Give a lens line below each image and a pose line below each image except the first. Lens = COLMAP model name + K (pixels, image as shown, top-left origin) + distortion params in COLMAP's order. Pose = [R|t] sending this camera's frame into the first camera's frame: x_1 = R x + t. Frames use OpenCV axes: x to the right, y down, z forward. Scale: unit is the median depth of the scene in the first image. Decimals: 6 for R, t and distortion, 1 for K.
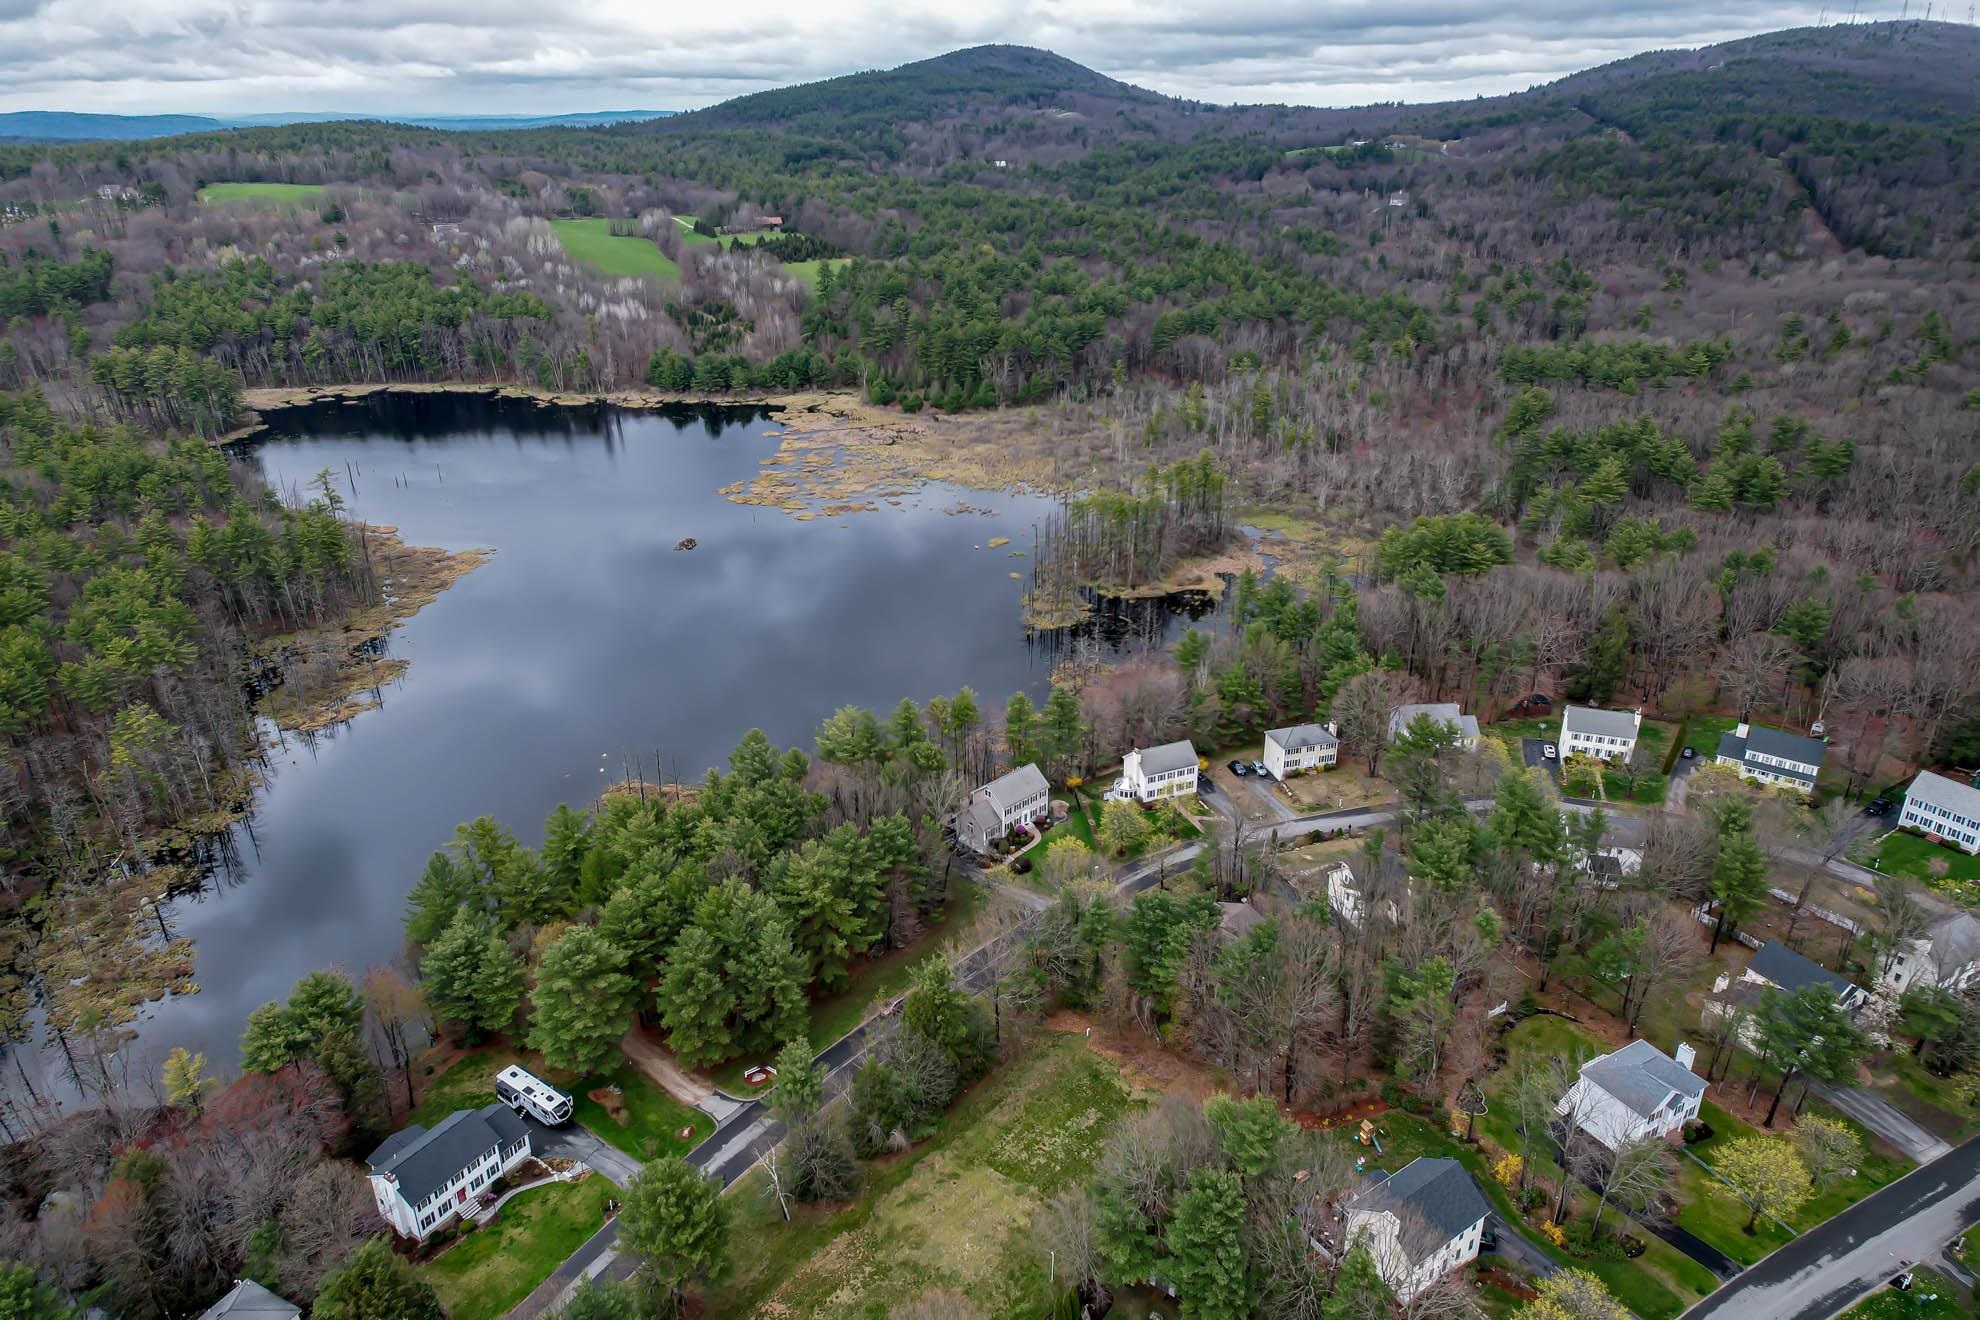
lens RADIAL K [[1226.0, 0, 984.0], [0, 1226.0, 668.9], [0, 0, 1]] dist [0.062597, -0.026719]
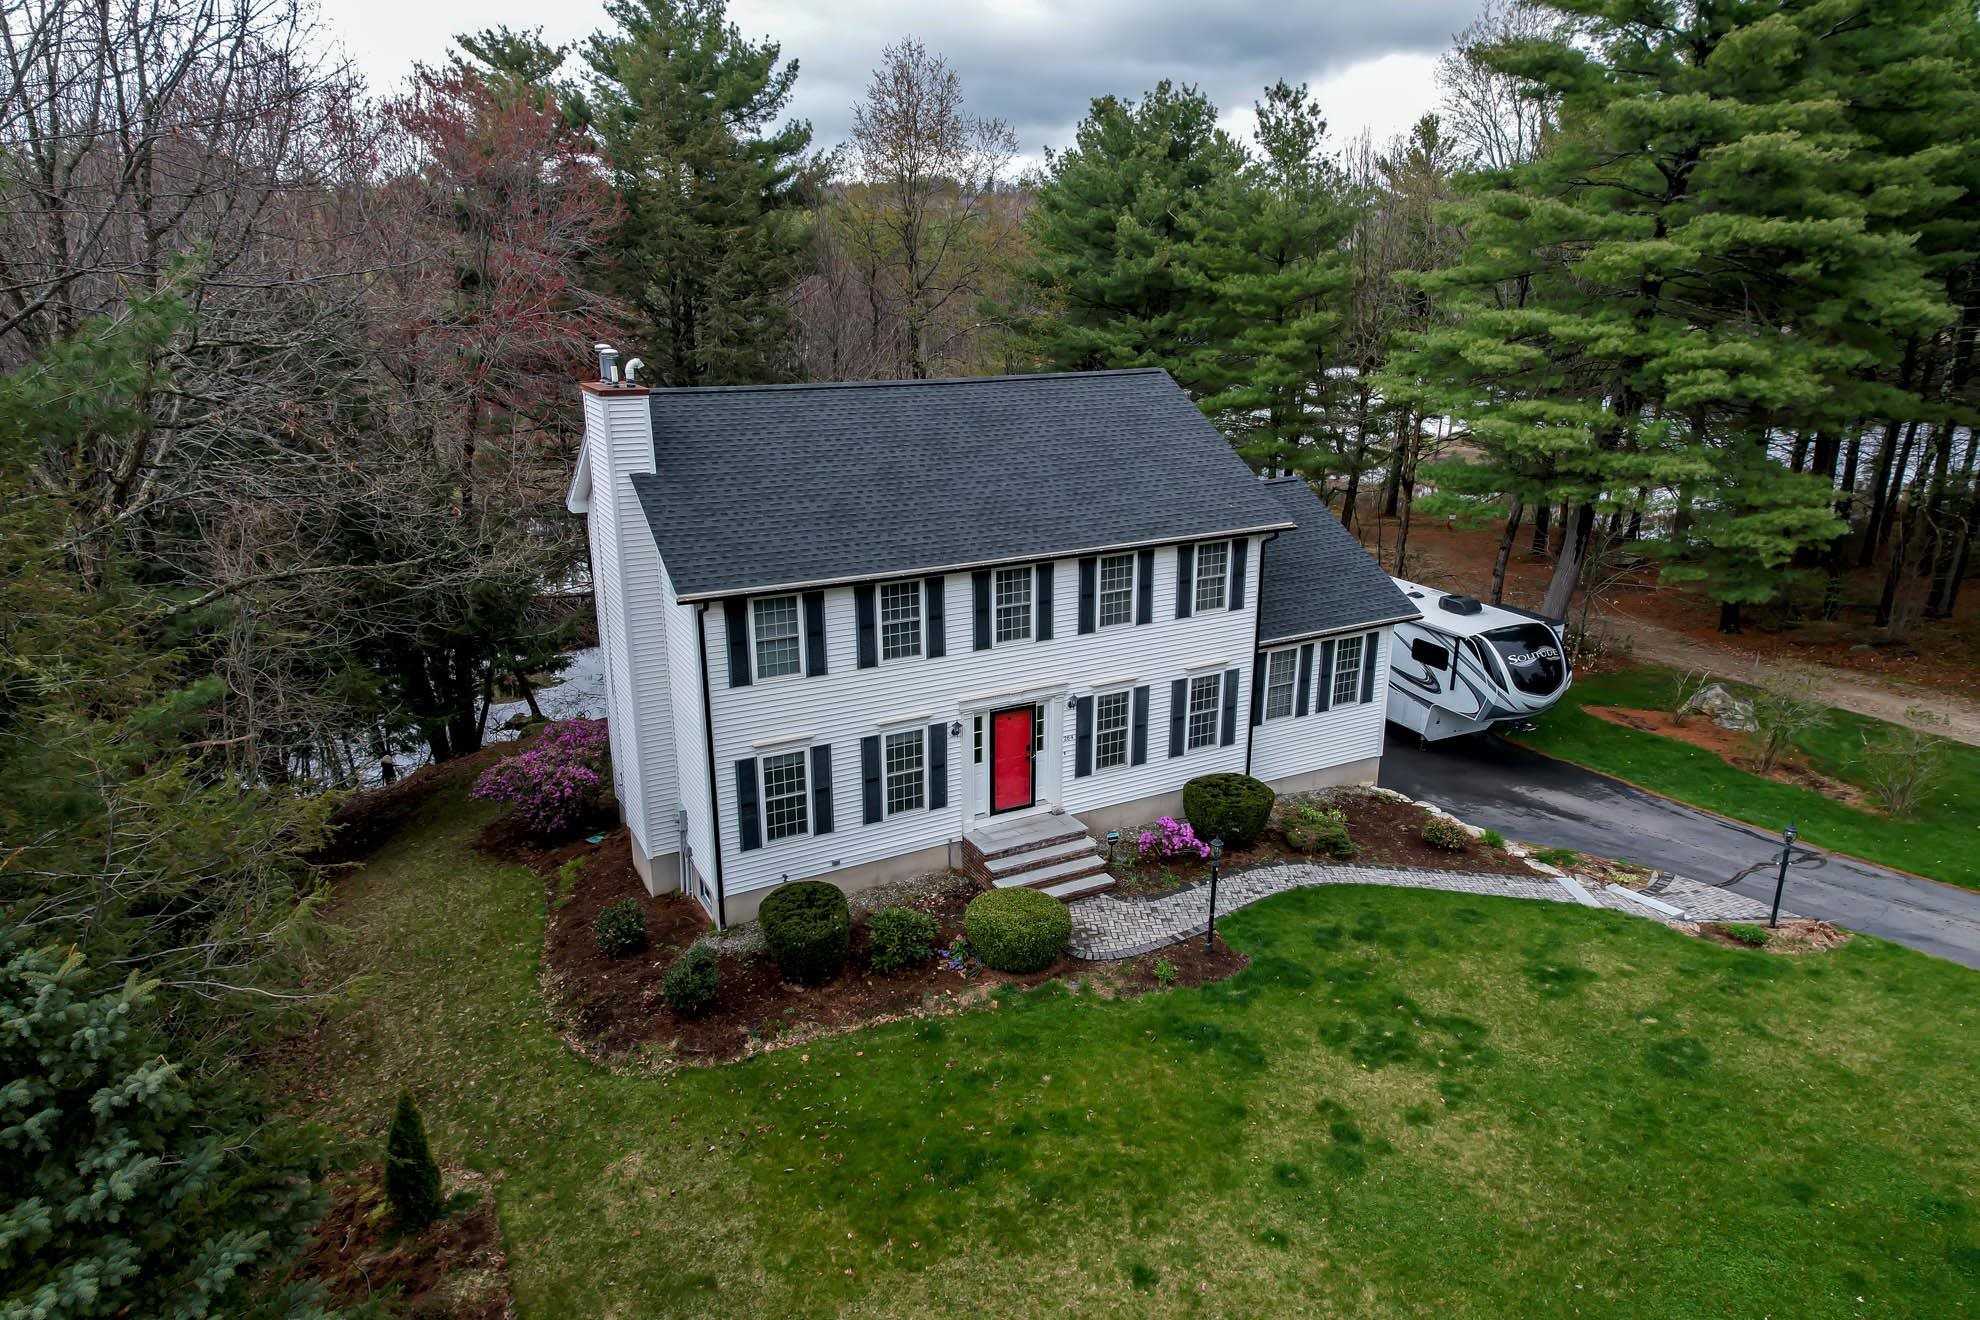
lens RADIAL K [[1226.0, 0, 981.2], [0, 1226.0, 662.9], [0, 0, 1]] dist [0.062597, -0.026719]
pose [[0.873073, 0.153404, -0.462829, -0.085970], [-0.201353, 0.977934, -0.055694, 0.101886], [0.444073, 0.141817, 0.884696, 0.209702]]
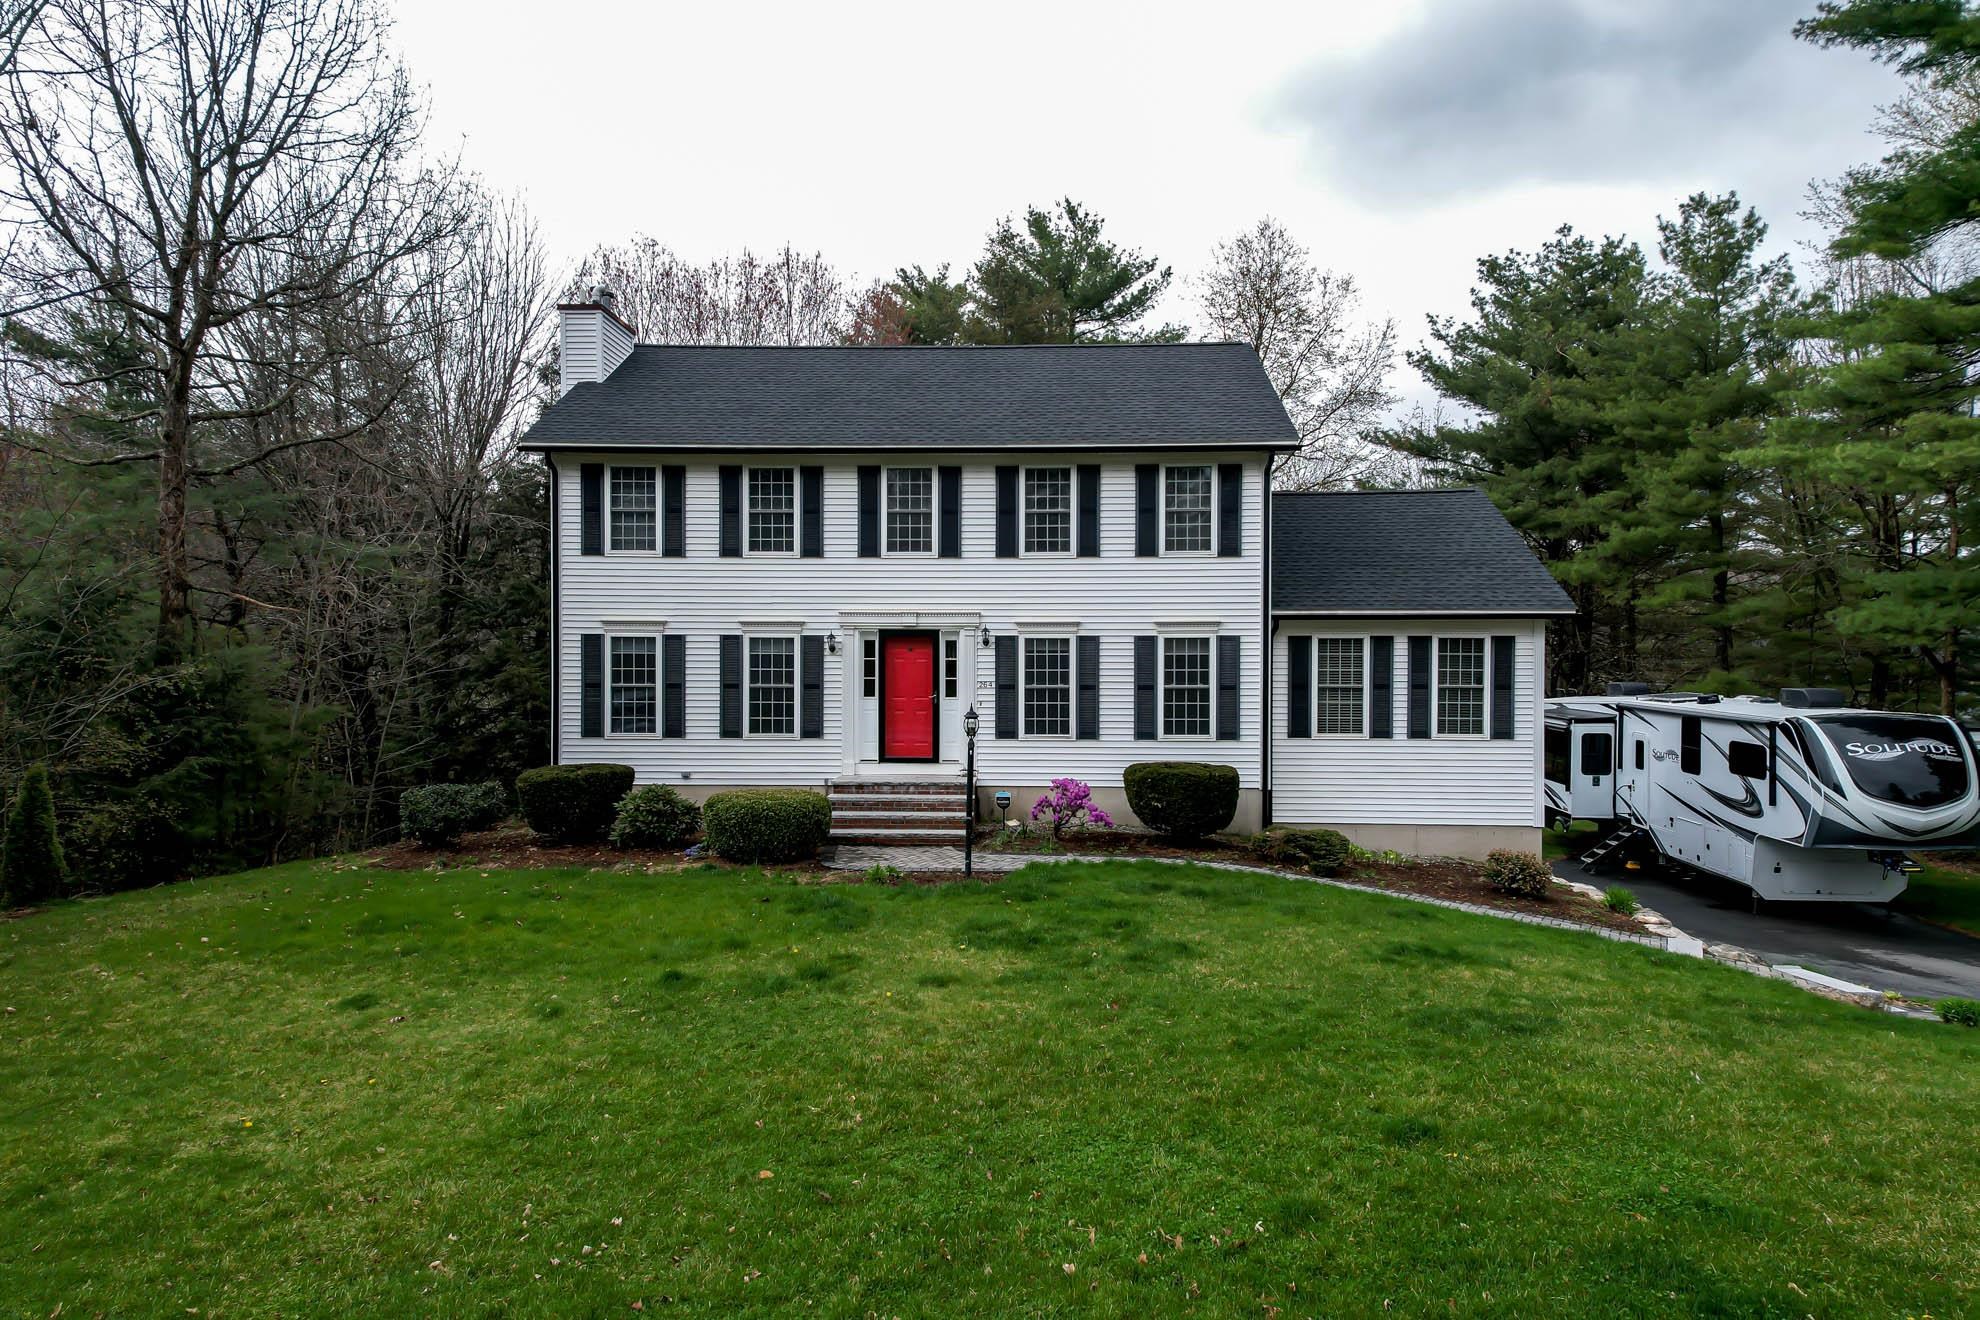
lens RADIAL K [[1226.0, 0, 990.0], [0, 1226.0, 656.7], [0, 0, 1]] dist [0.062597, -0.026719]
pose [[0.513859, 0.012972, -0.857776, -0.073739], [-0.352621, 0.914707, -0.197408, 0.106984], [0.782053, 0.403910, 0.474605, 0.229238]]
